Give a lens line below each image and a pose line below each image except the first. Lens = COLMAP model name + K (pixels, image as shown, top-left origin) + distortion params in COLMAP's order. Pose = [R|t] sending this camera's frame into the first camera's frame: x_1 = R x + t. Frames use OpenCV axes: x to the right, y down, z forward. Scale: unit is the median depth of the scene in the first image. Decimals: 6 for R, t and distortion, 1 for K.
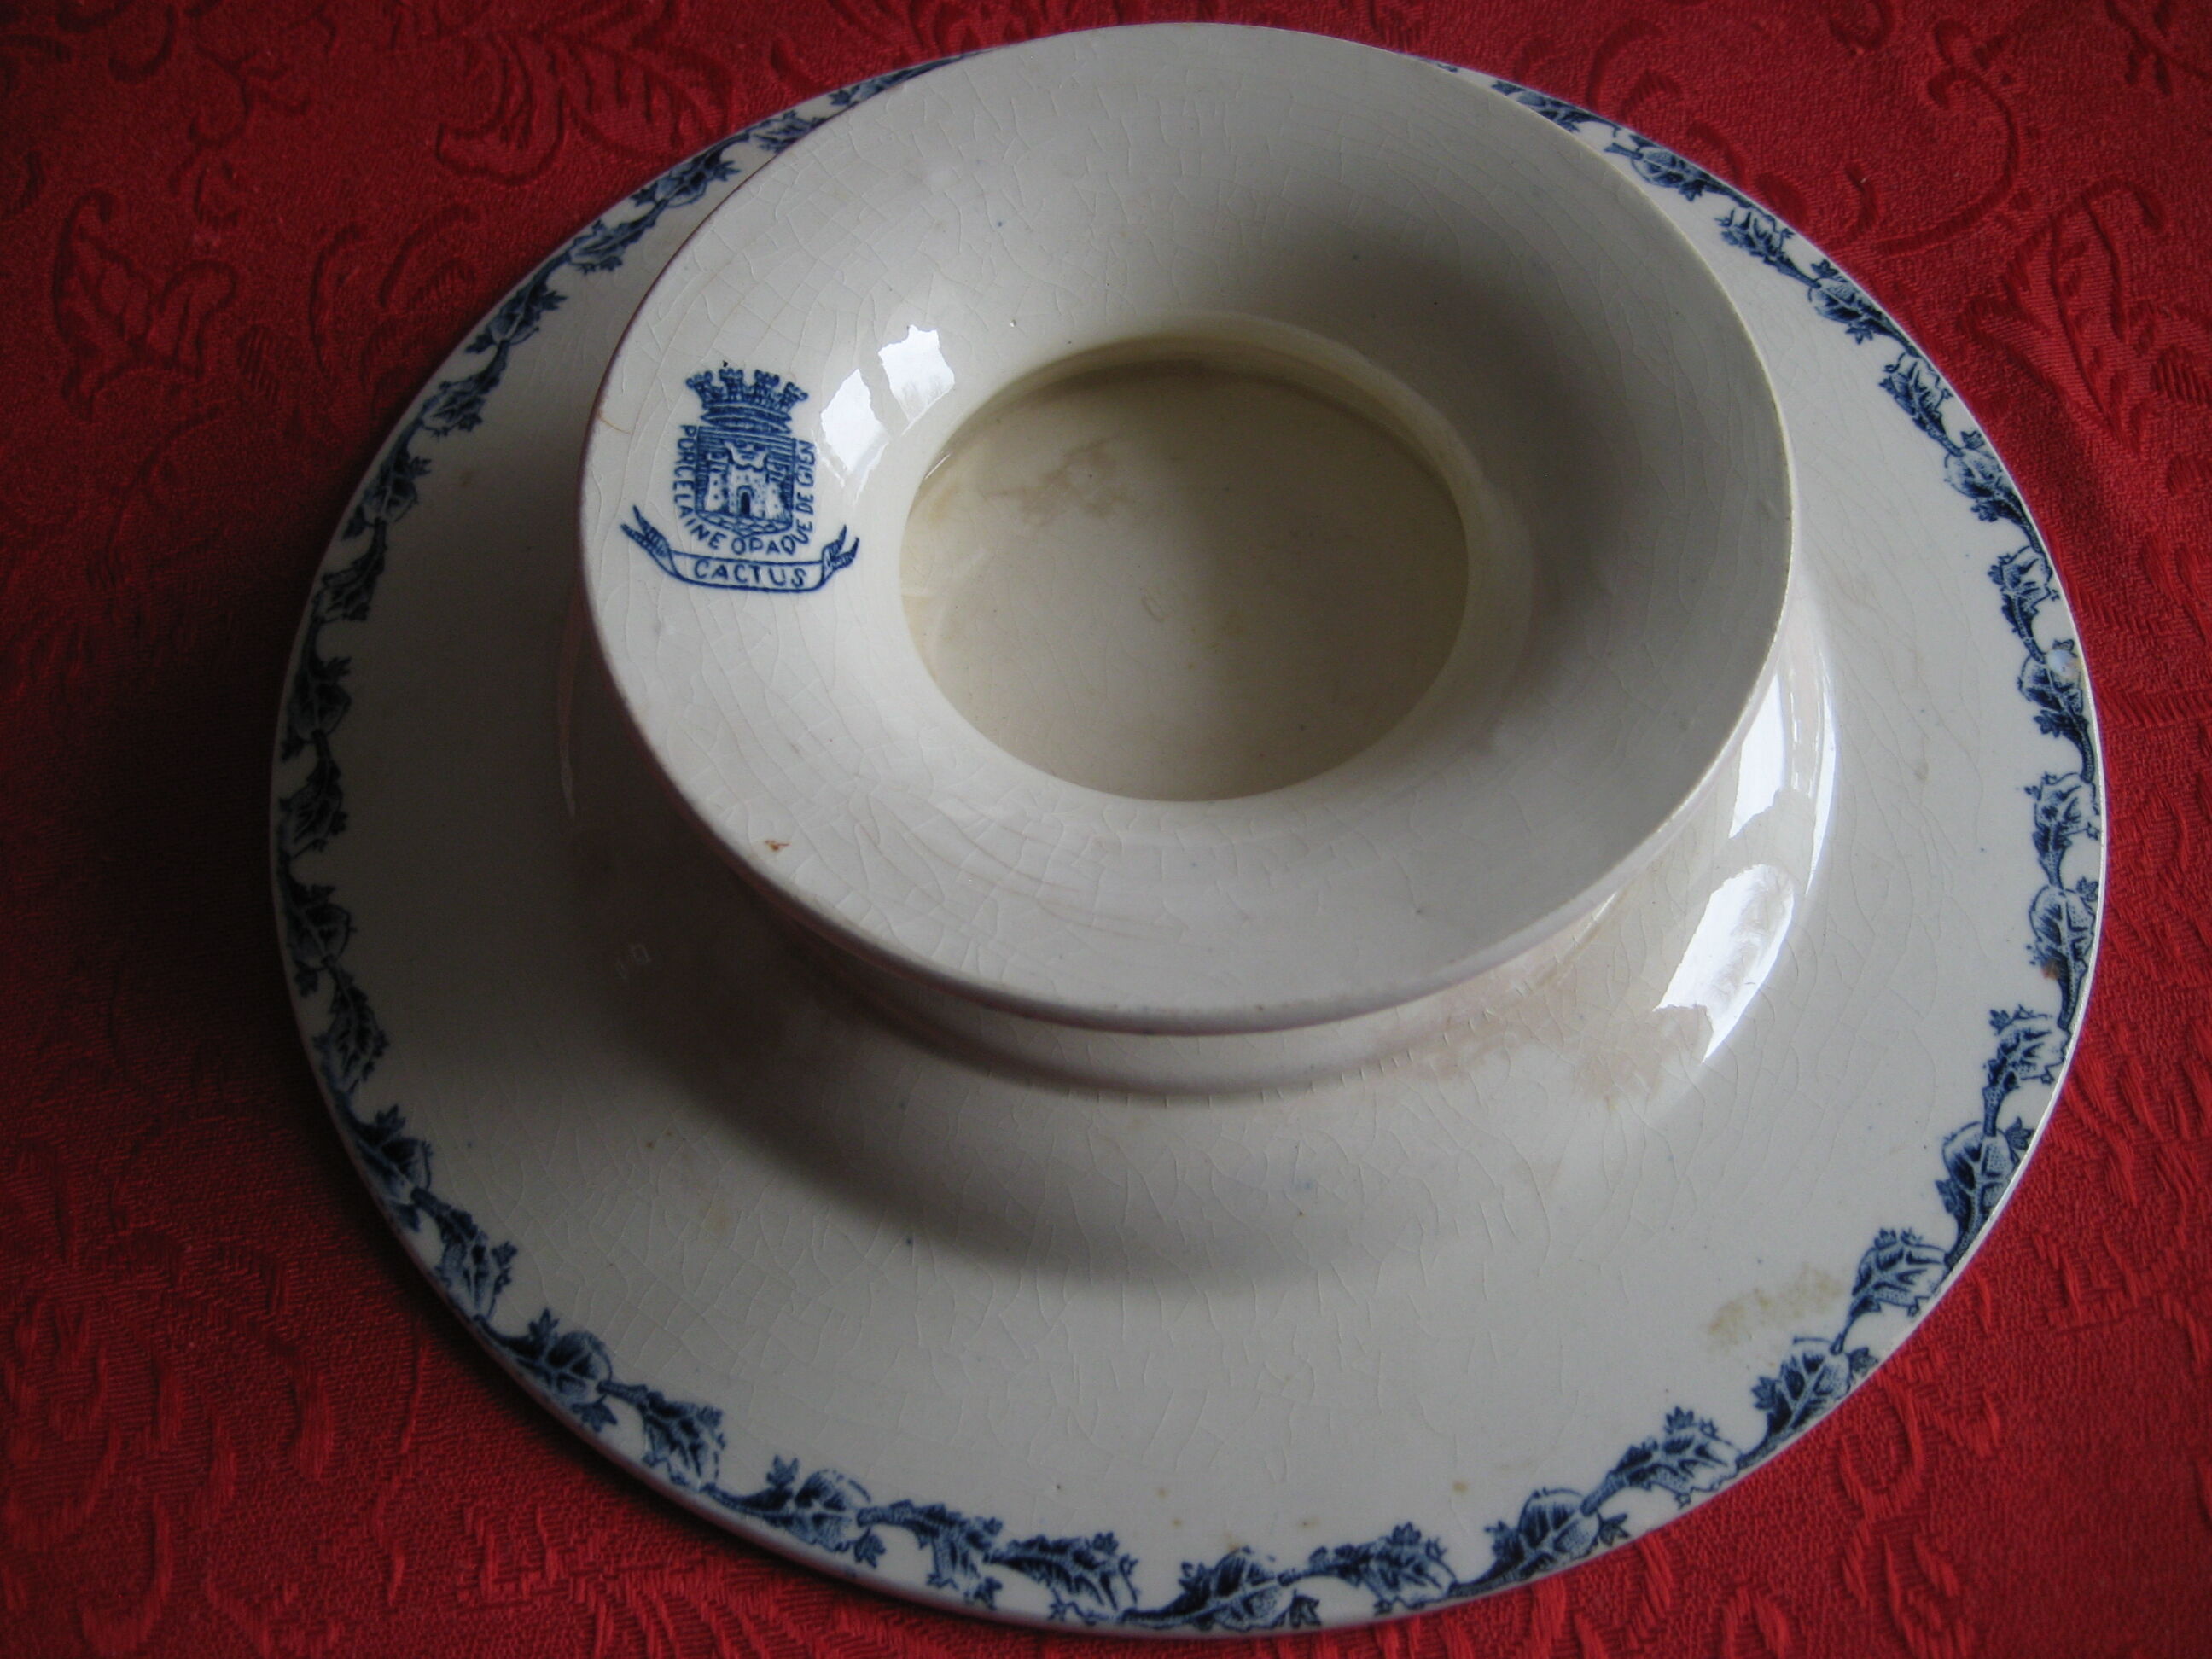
lens RADIAL K [[2372.4, 0, 1104.5], [0, 2372.4, 832.1], [0, 0, 1]] dist [-0.174181, 0.214573]
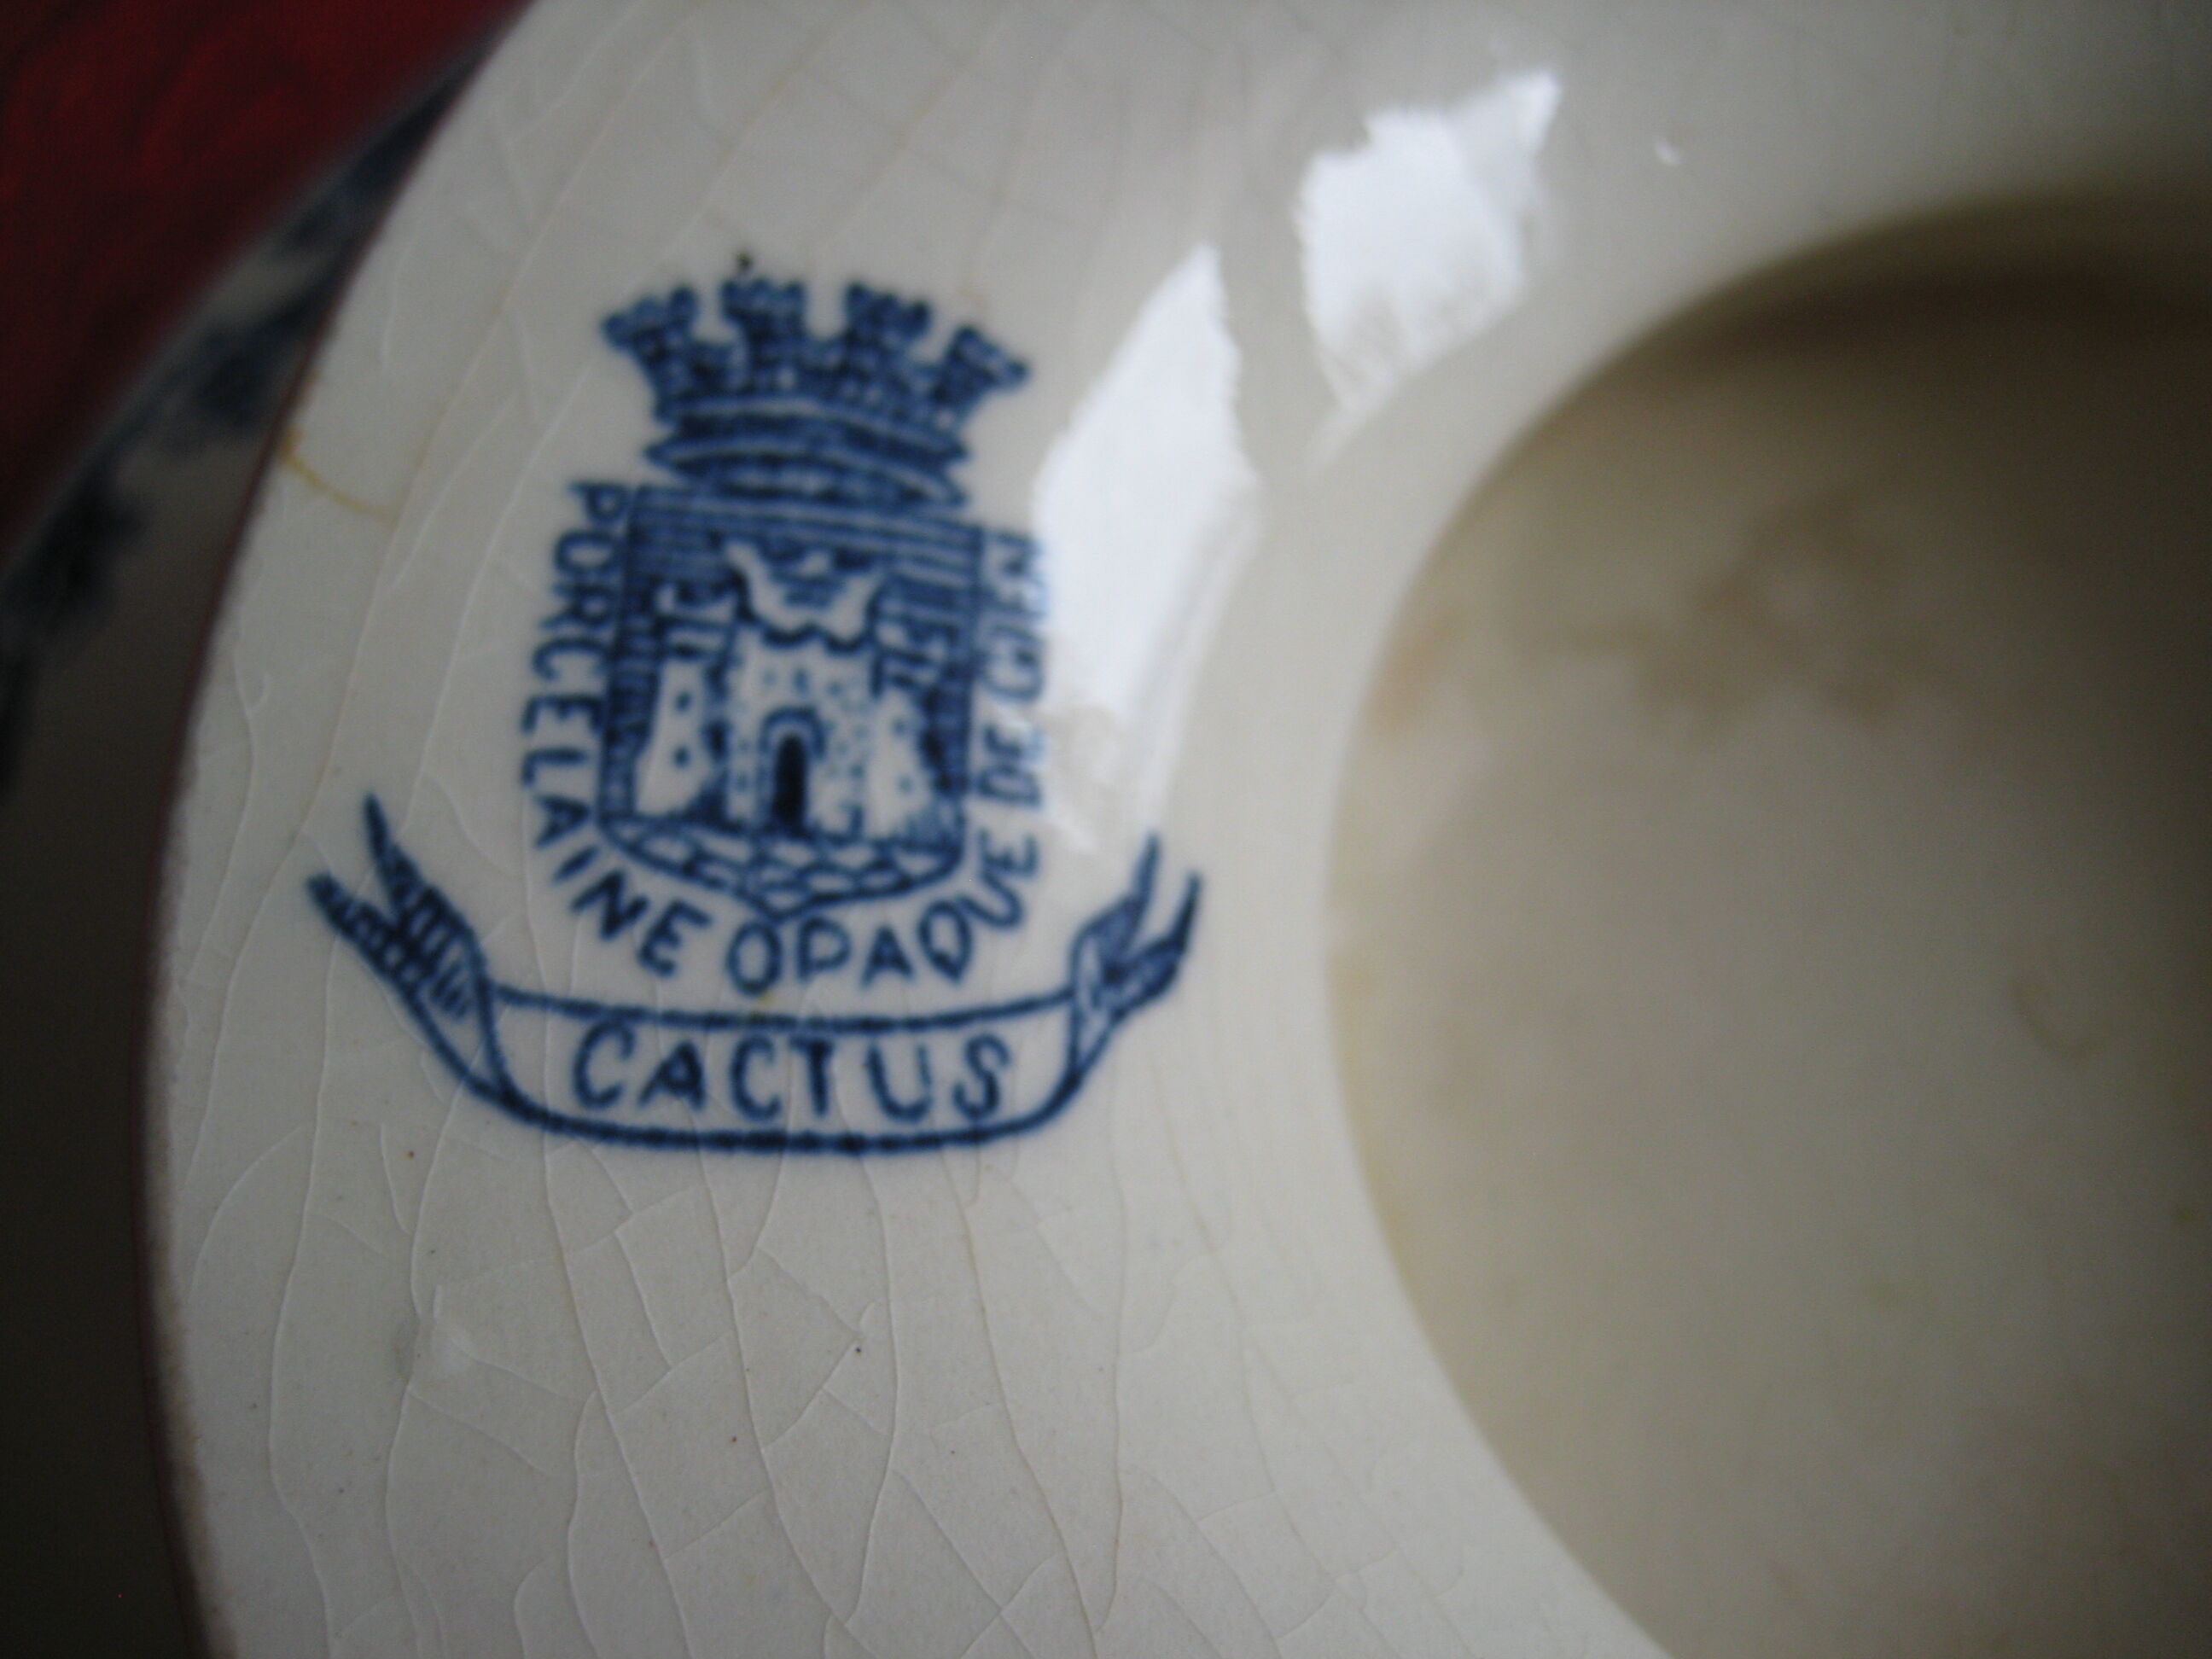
lens RADIAL K [[2372.4, 0, 1104.5], [0, 2372.4, 832.1], [0, 0, 1]] dist [-0.174181, 0.214573]
pose [[0.994683, 0.018647, -0.101285, -0.088508], [-0.015692, 0.999430, 0.029888, -0.141271], [0.101784, -0.028140, 0.994408, 0.729508]]
